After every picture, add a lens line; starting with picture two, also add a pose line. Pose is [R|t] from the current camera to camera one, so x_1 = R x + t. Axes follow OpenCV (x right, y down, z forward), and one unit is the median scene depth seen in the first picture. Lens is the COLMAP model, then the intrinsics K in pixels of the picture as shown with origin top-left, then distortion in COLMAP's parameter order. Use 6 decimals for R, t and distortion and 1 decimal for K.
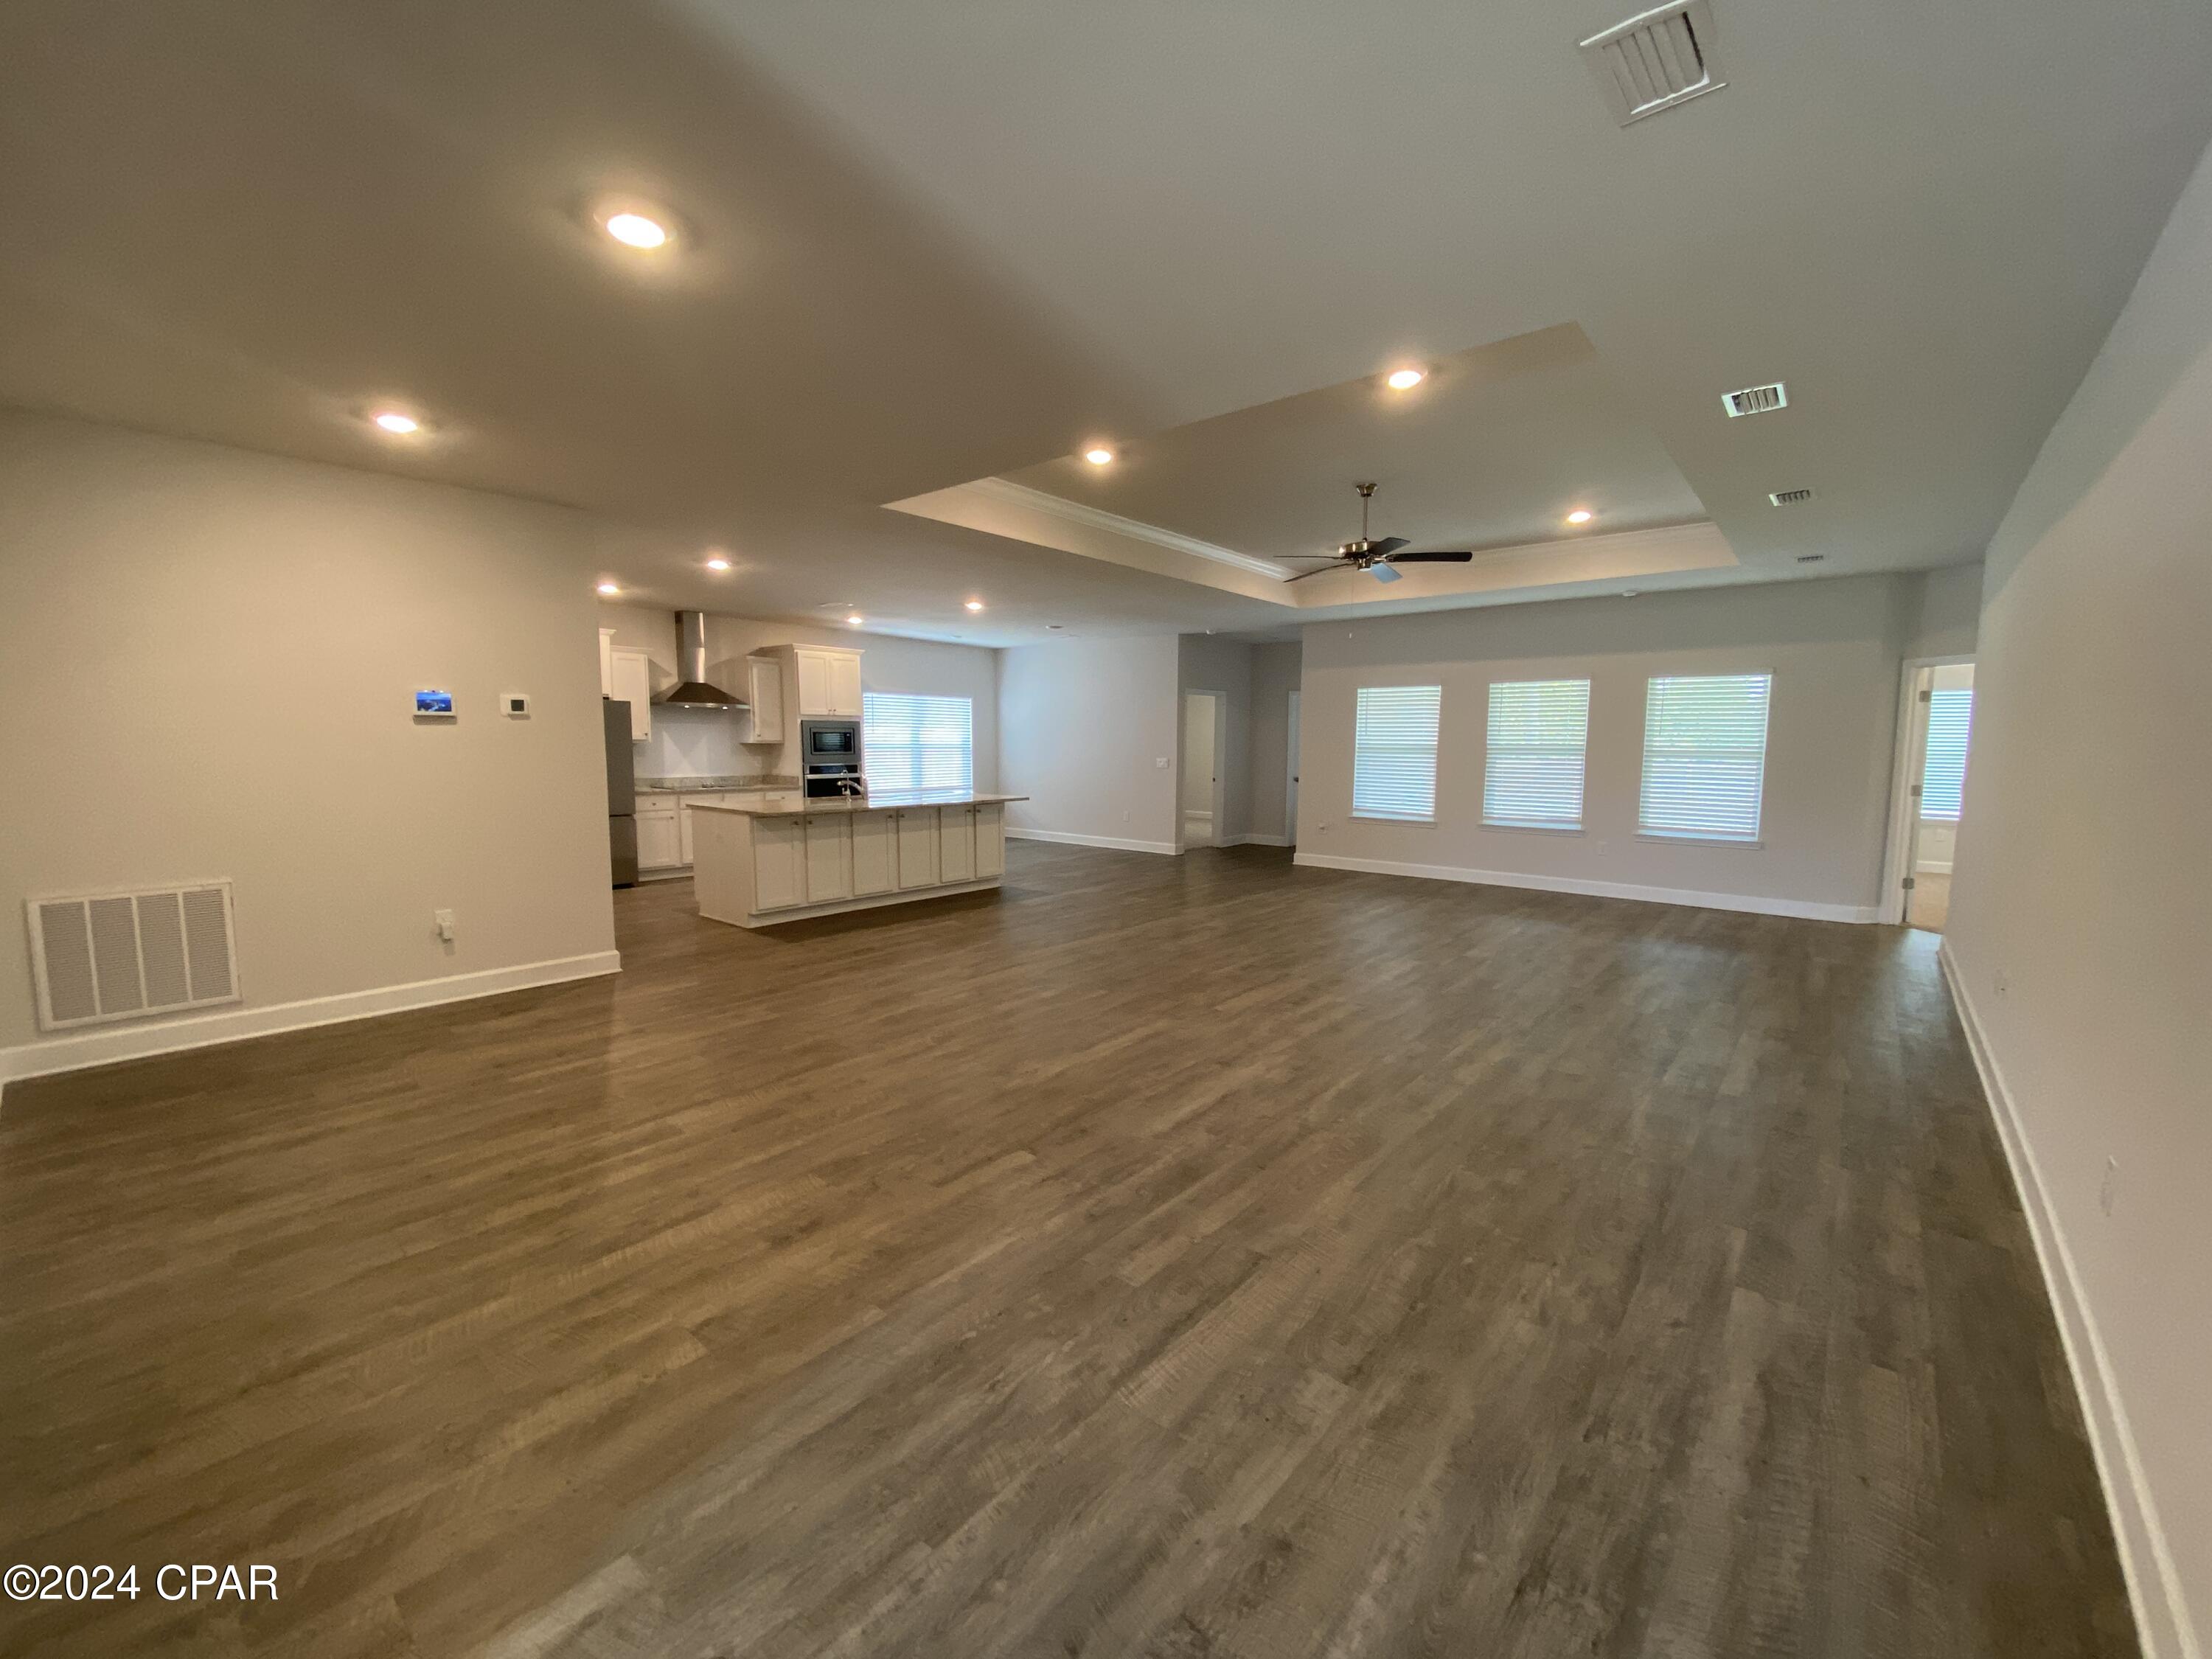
lens RADIAL K [[889.8, 0, 1104.9], [0, 889.8, 833.4], [0, 0, 1]] dist [0.040467, -0.035167]
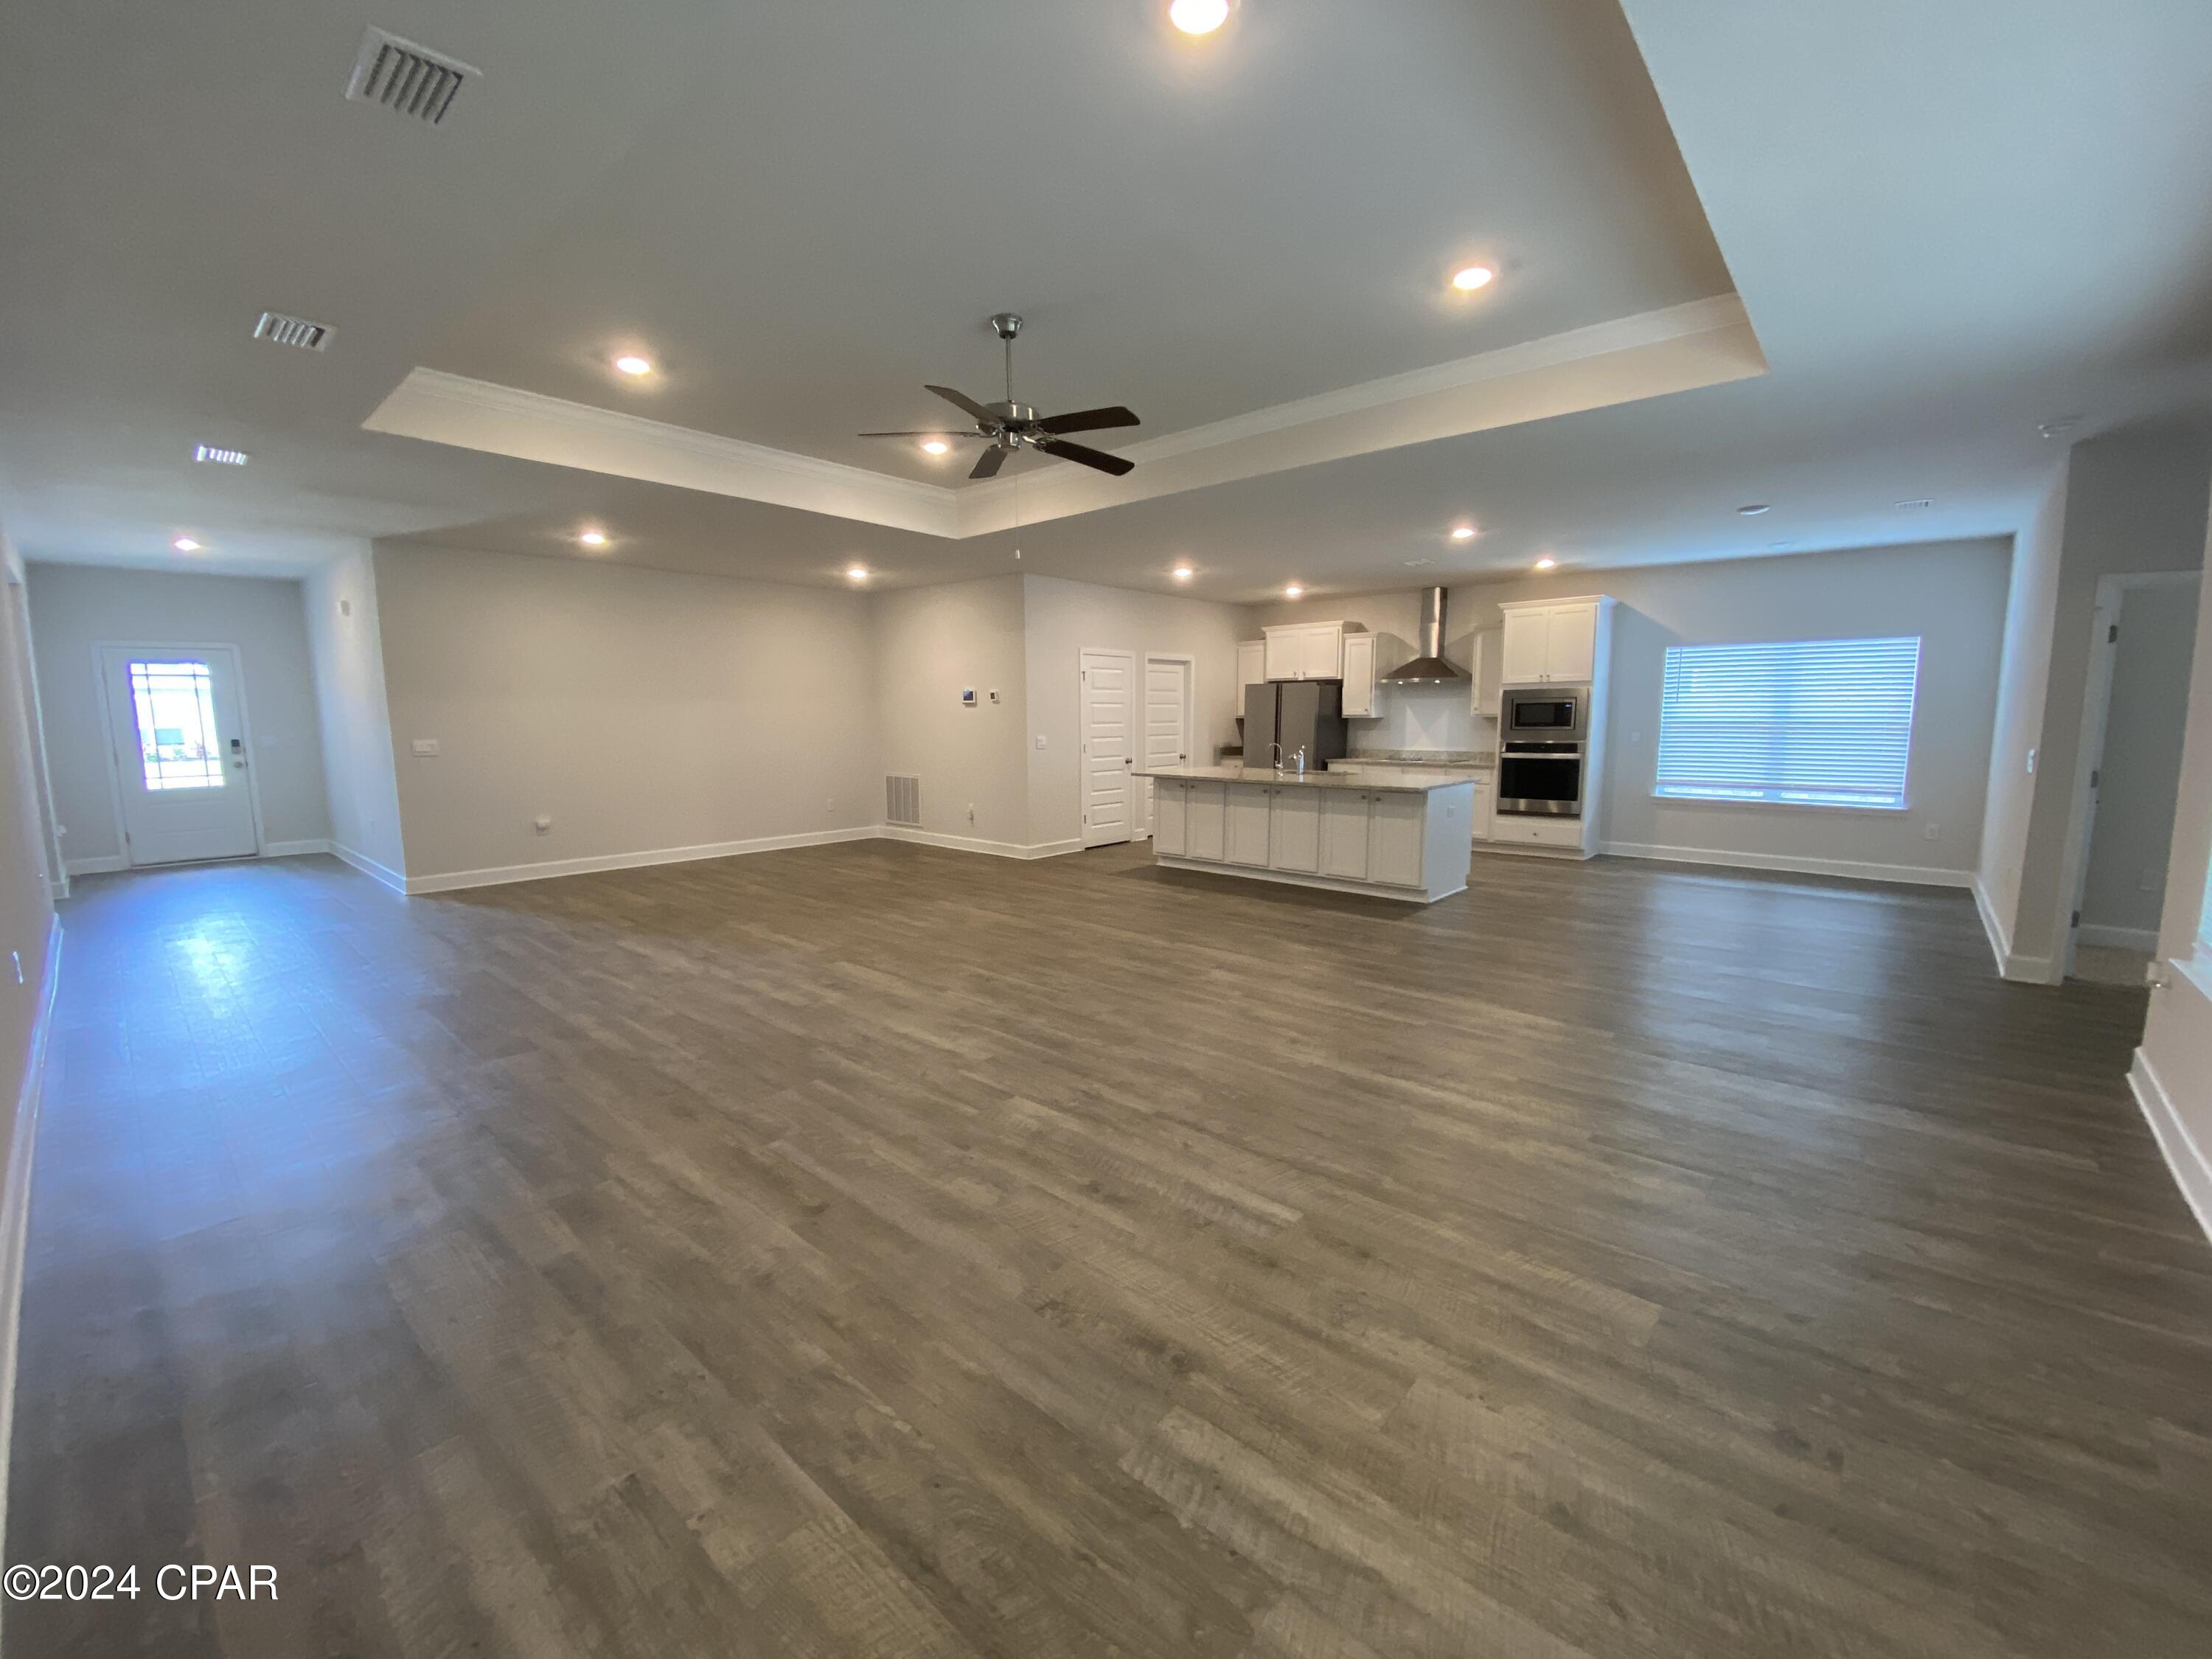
lens RADIAL K [[889.8, 0, 1104.9], [0, 889.8, 833.4], [0, 0, 1]] dist [0.040467, -0.035167]
pose [[-0.023801, 0.125686, -0.991785, 0.584042], [-0.101059, 0.986681, 0.127464, -0.063070], [0.994596, 0.103263, -0.010782, 0.658139]]
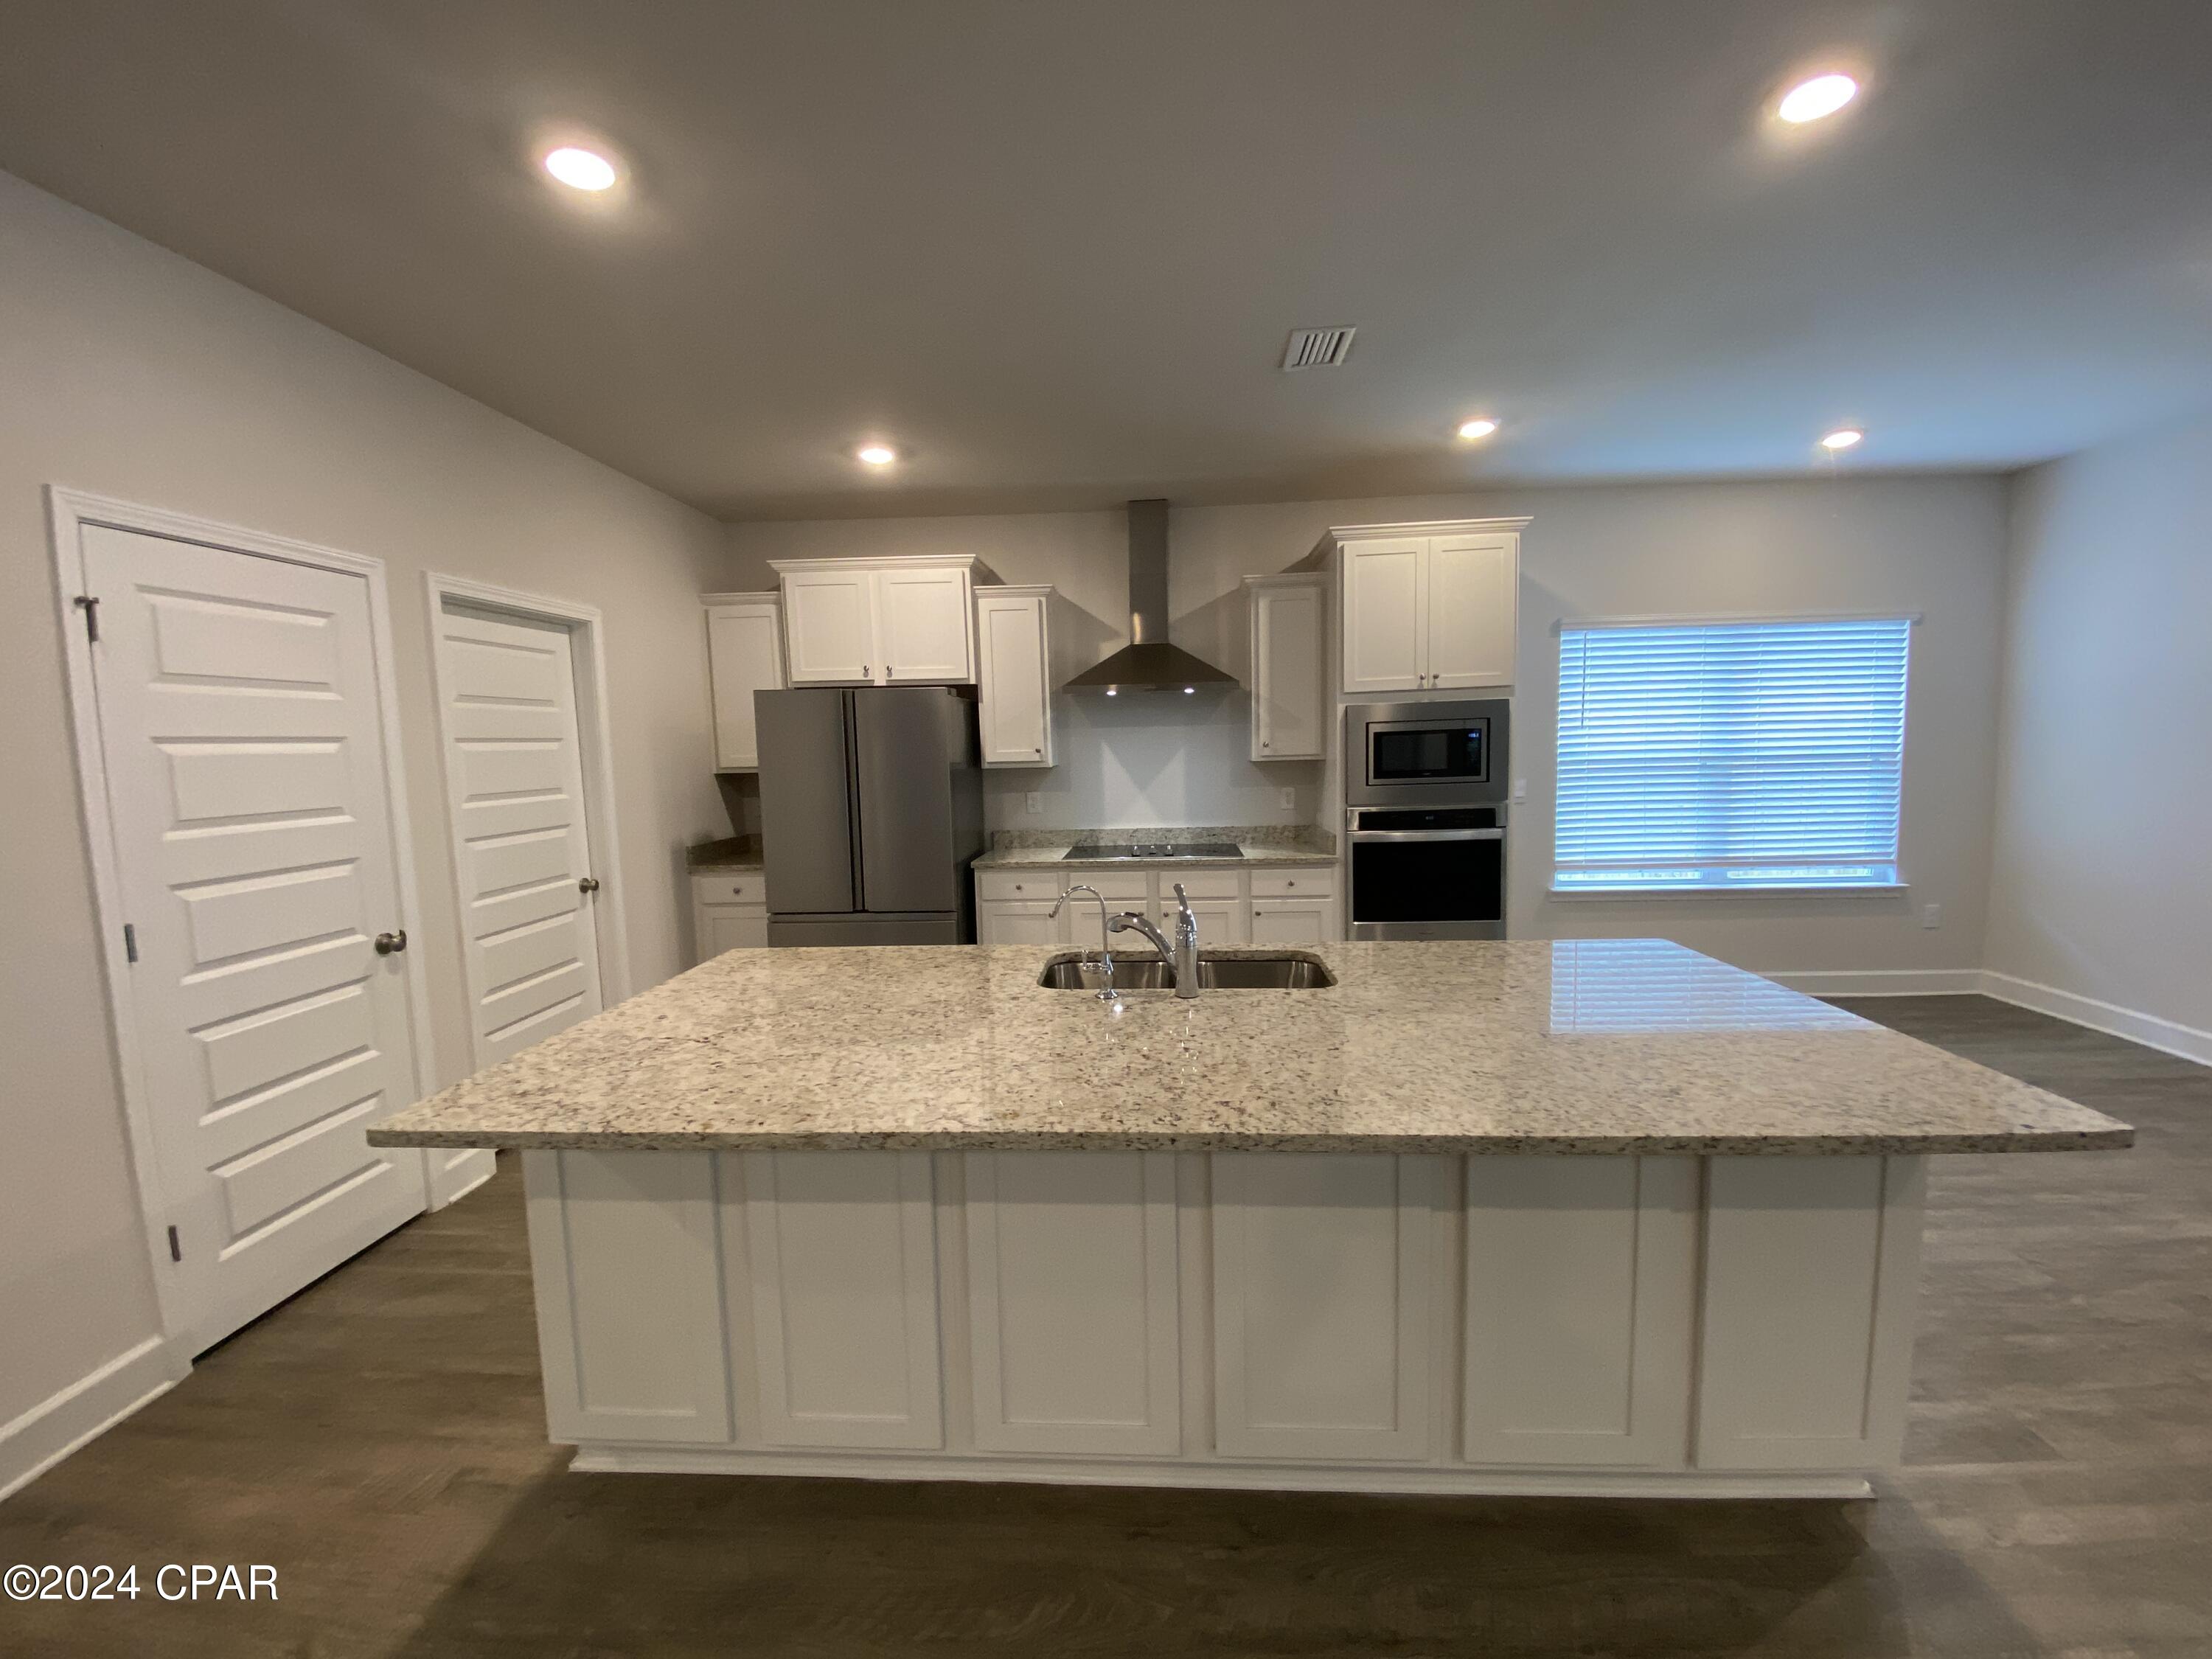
lens RADIAL K [[889.8, 0, 1104.9], [0, 889.8, 833.4], [0, 0, 1]] dist [0.040467, -0.035167]
pose [[0.597226, 0.055765, -0.800132, -0.063914], [-0.055760, 0.998053, 0.027939, -0.073598], [0.800132, 0.027929, 0.599173, 0.675148]]
